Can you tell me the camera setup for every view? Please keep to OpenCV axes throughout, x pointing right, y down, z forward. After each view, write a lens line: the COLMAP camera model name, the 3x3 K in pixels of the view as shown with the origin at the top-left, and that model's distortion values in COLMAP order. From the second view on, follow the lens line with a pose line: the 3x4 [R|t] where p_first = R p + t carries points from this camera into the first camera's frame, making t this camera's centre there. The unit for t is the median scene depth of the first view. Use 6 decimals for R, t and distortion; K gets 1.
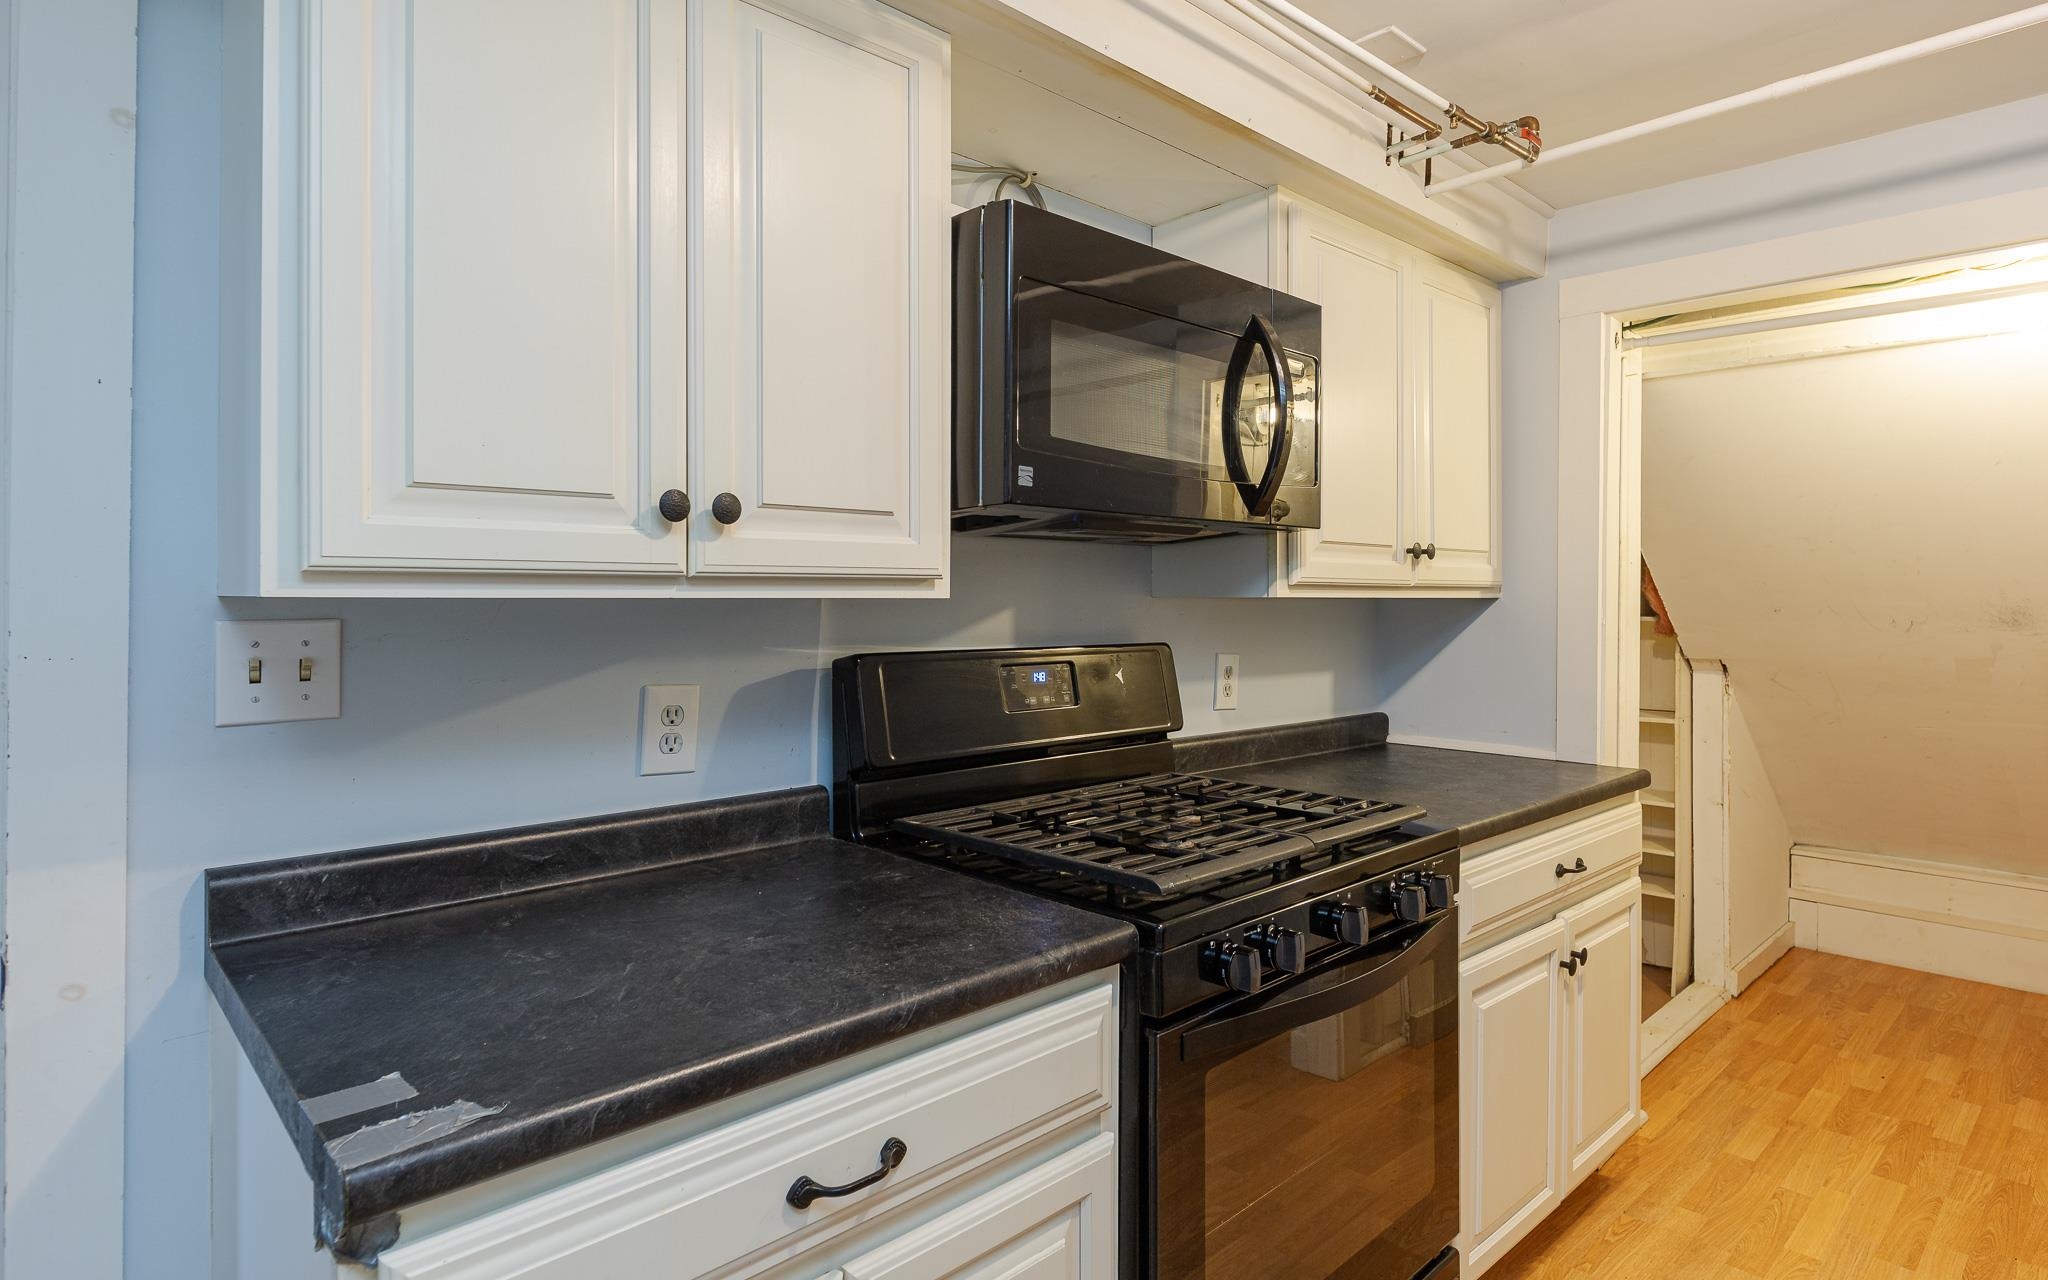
lens RADIAL K [[1085.5, 0, 1024.0], [0, 1085.5, 640.0], [0, 0, 1]] dist [0.003089, 0.000448]
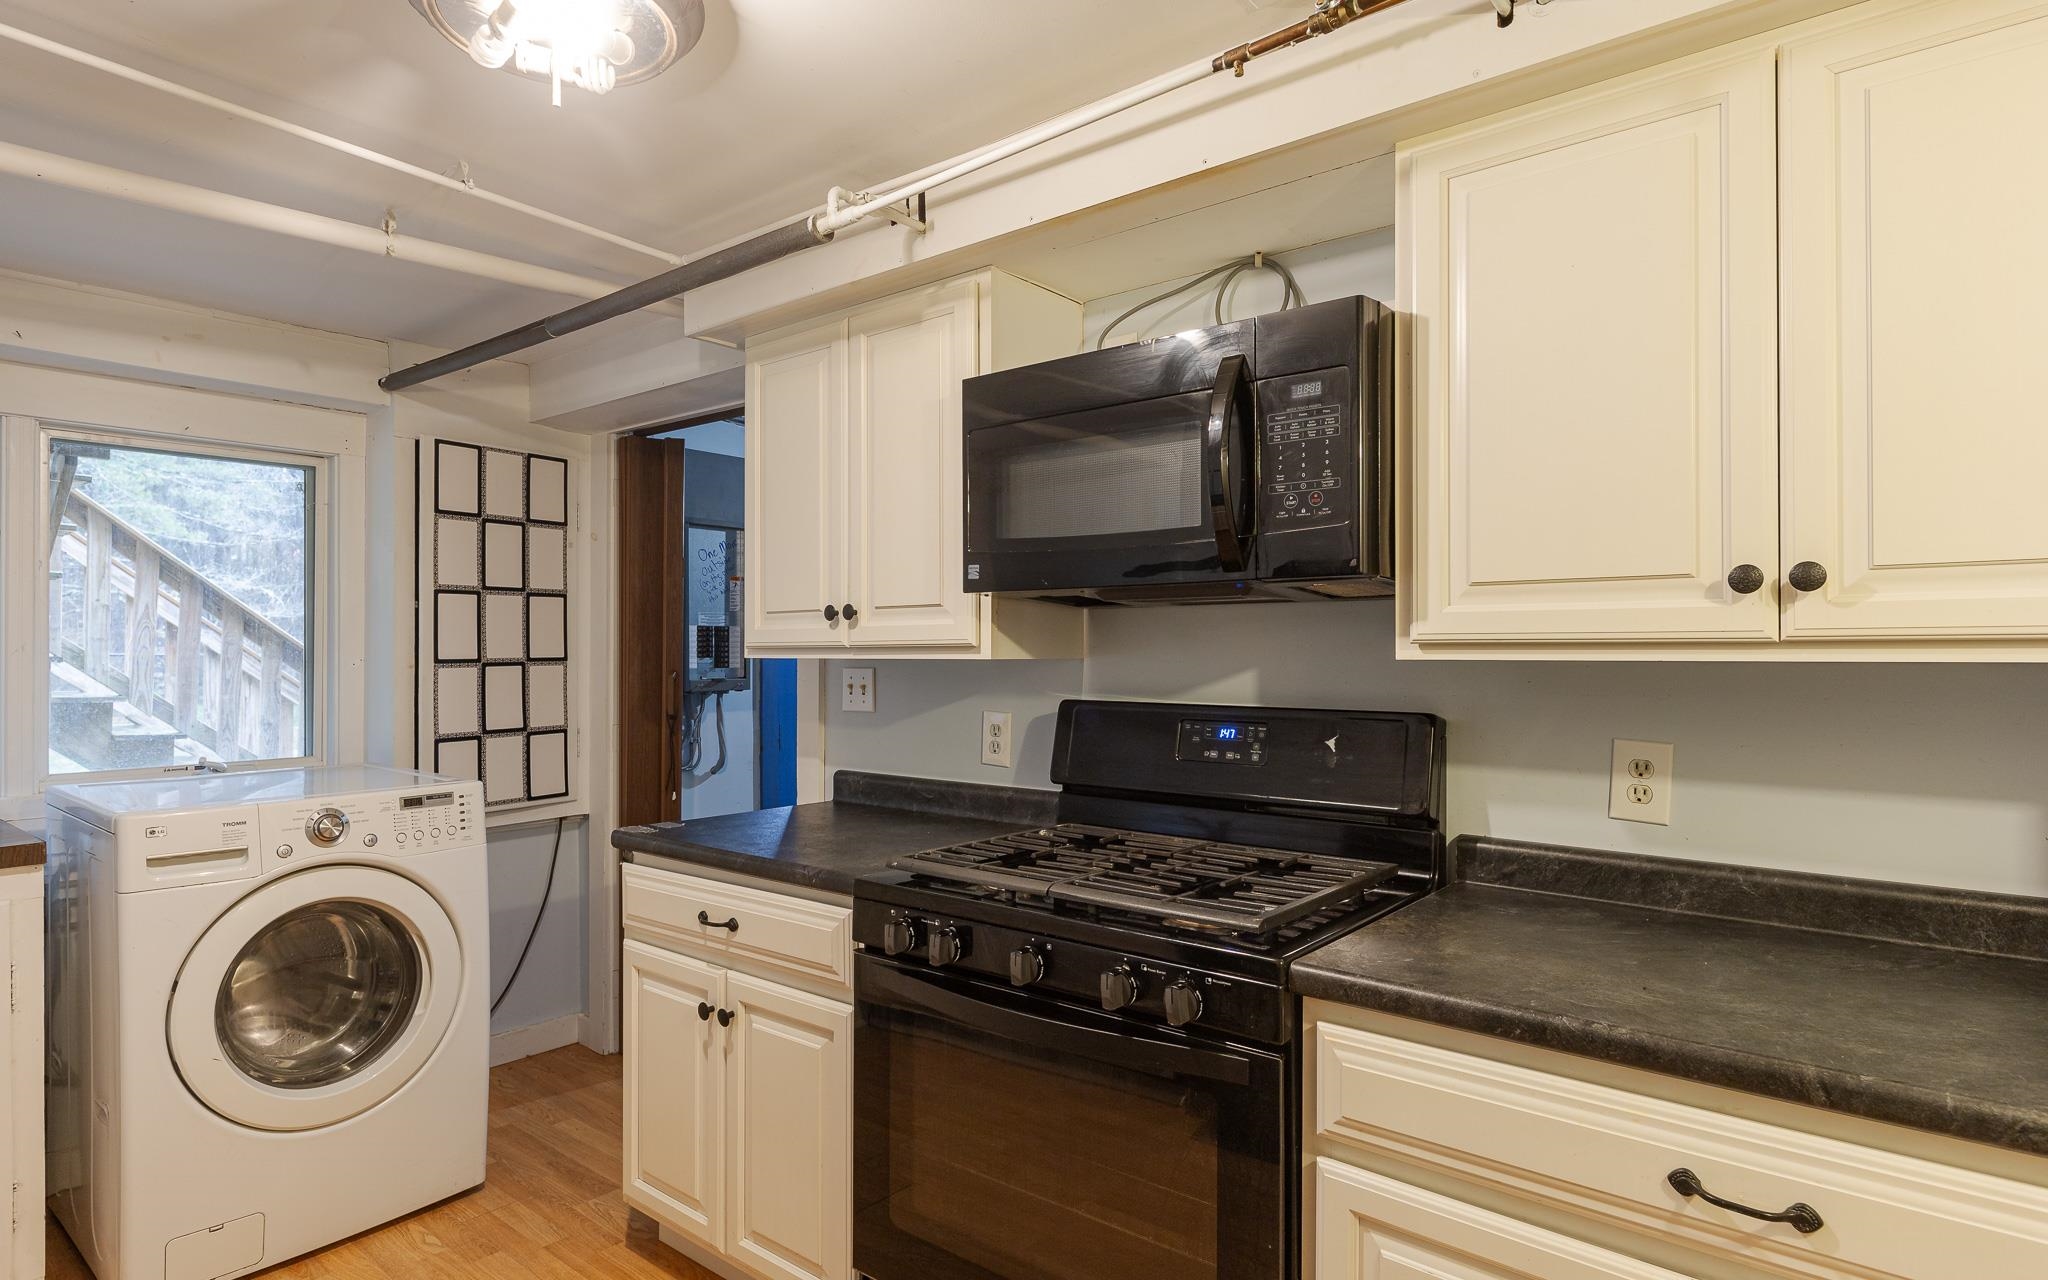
lens RADIAL K [[1073.9, 0, 1024.0], [0, 1073.9, 640.0], [0, 0, 1]] dist [-0.047408, 0.000677]
pose [[0.125378, -0.019343, -0.991920, 1.035707], [-0.046643, 0.998589, -0.025369, -0.022074], [0.991012, 0.049447, 0.124299, 0.662568]]
